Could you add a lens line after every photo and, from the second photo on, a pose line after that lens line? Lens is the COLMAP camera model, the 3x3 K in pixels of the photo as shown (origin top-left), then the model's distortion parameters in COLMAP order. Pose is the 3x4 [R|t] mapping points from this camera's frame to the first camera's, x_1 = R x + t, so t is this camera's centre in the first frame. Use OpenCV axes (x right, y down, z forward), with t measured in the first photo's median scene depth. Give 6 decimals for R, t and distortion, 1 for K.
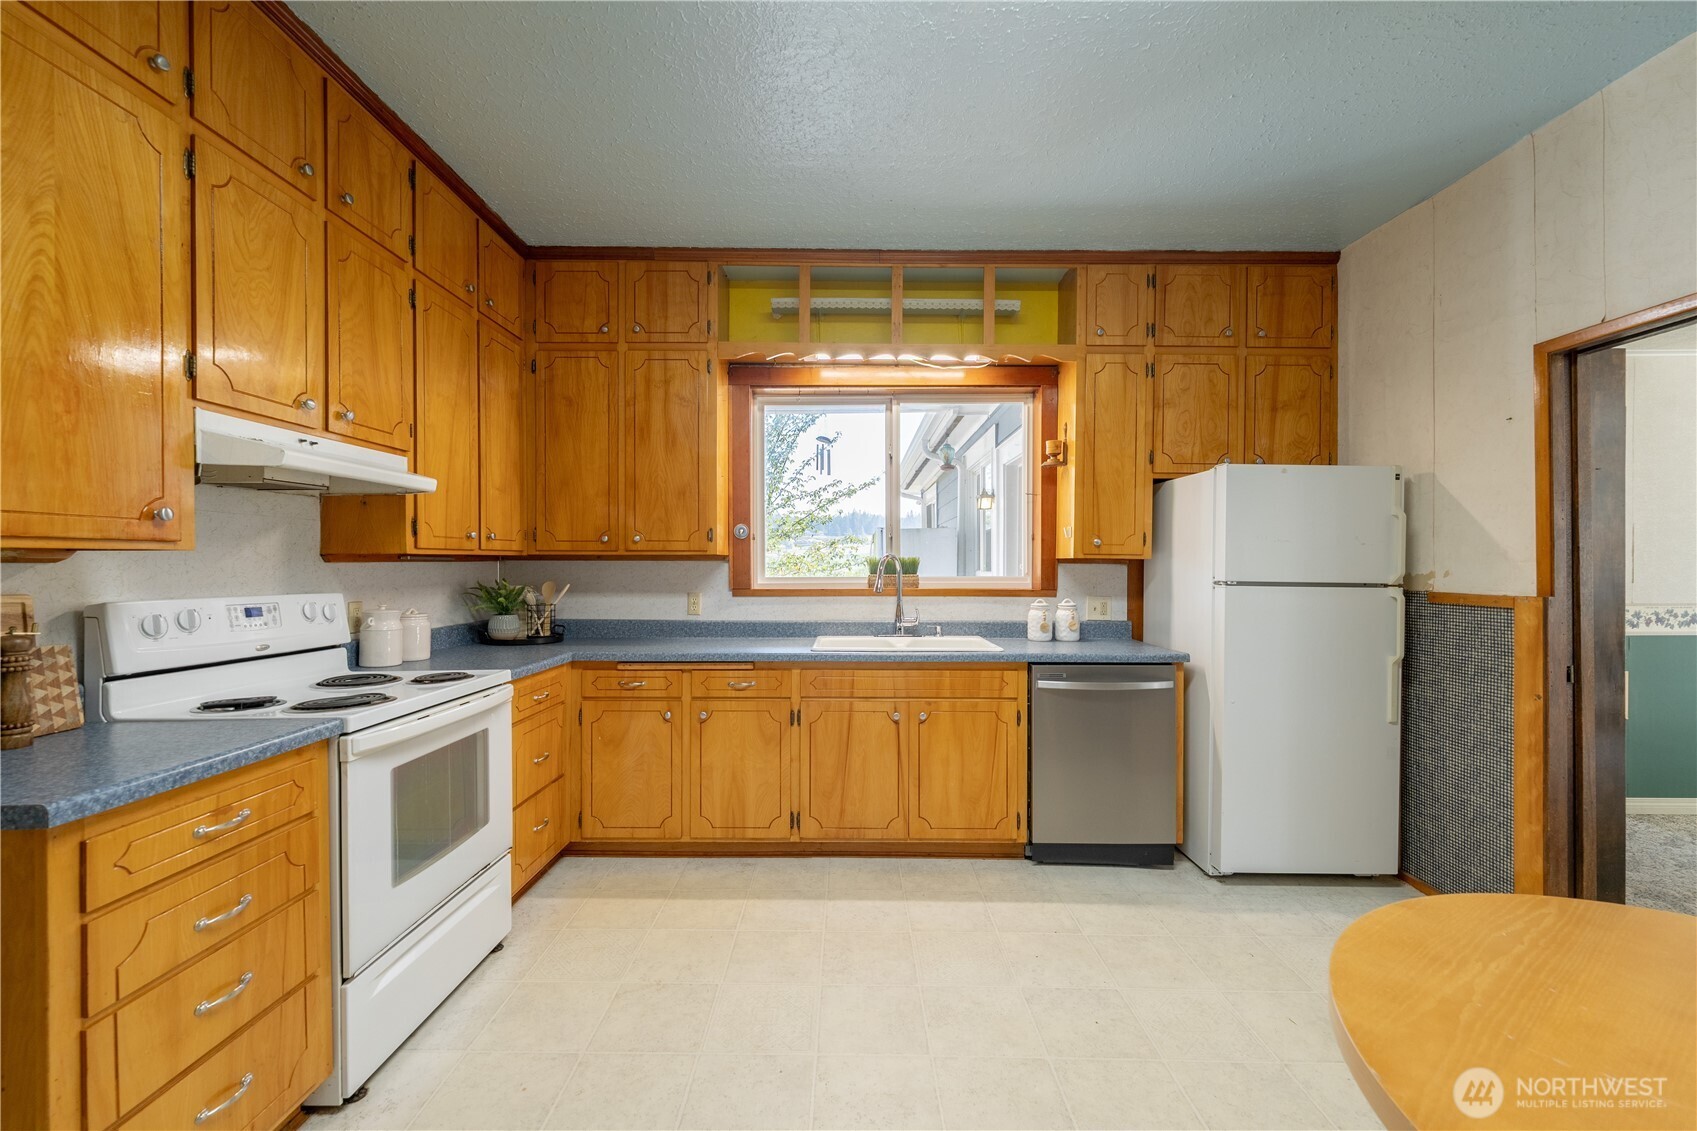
lens RADIAL K [[696.7, 0, 837.1], [0, 696.7, 569.2], [0, 0, 1]] dist [0.000035, -0.000435]
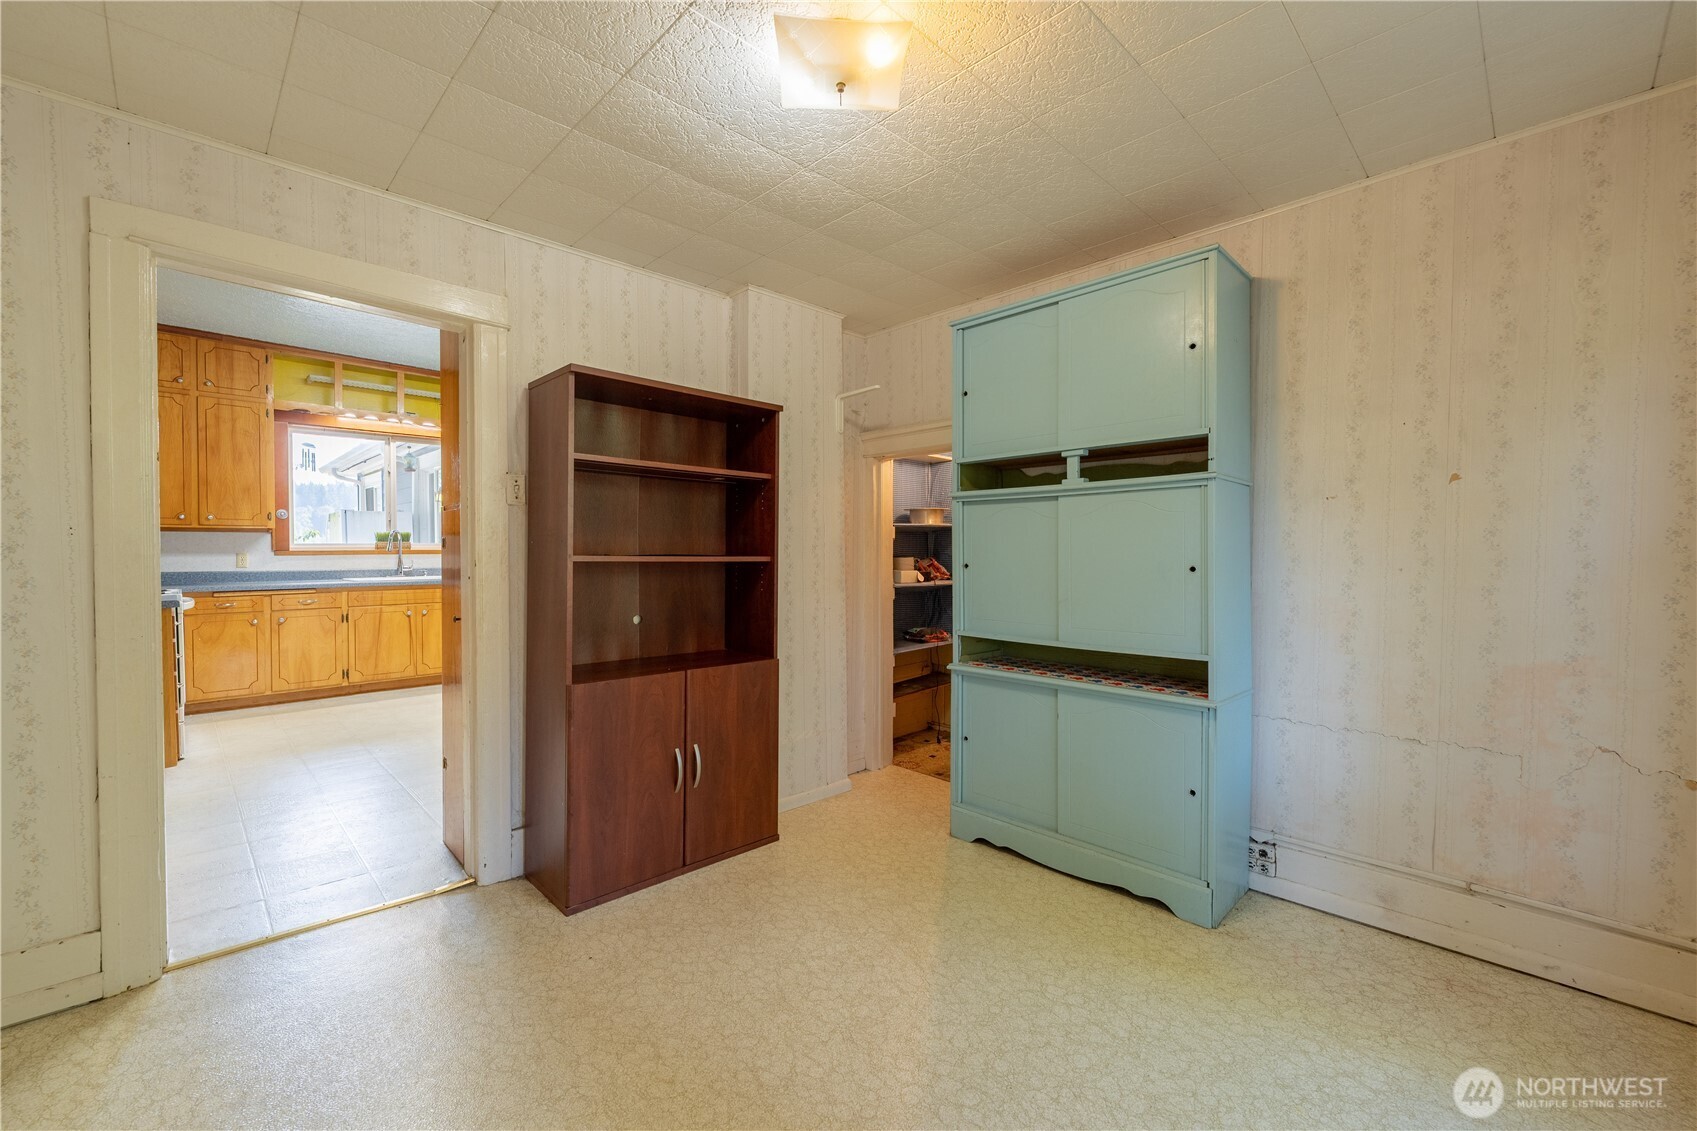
lens RADIAL K [[663.2, 0, 845.9], [0, 663.2, 556.7], [0, 0, 1]] dist [-0.002718, -0.000557]
pose [[0.692222, -0.011275, 0.721597, -0.401362], [0.003166, 0.999916, 0.012586, 0.033296], [-0.721678, -0.006428, 0.692199, -1.155836]]
